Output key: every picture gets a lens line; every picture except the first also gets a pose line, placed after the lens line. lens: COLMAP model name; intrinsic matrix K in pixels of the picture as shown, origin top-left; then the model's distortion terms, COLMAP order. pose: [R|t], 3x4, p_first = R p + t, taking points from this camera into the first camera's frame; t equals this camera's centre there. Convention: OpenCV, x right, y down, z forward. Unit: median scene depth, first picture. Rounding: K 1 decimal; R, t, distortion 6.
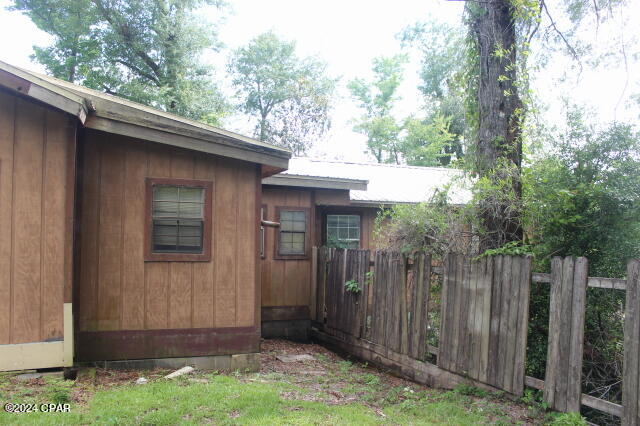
lens RADIAL K [[513.1, 0, 320.0], [0, 513.1, 213.0], [0, 0, 1]] dist [-0.174631, 0.142690]
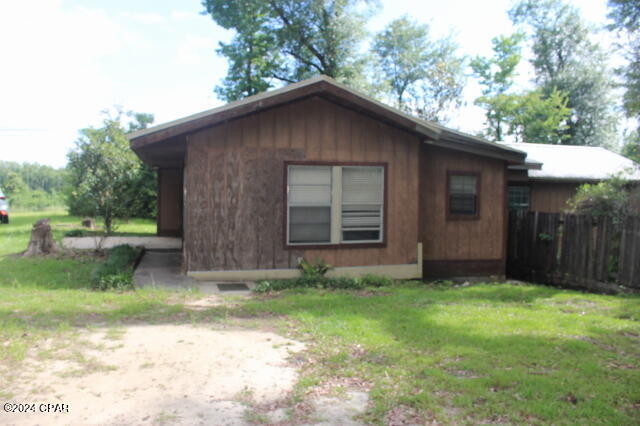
lens RADIAL K [[513.1, 0, 320.0], [0, 513.1, 213.0], [0, 0, 1]] dist [-0.174631, 0.142690]
pose [[0.989076, 0.010090, -0.147060, -0.157824], [0.001695, 0.996810, 0.079787, -0.019196], [0.147396, -0.079165, 0.985904, -0.228050]]
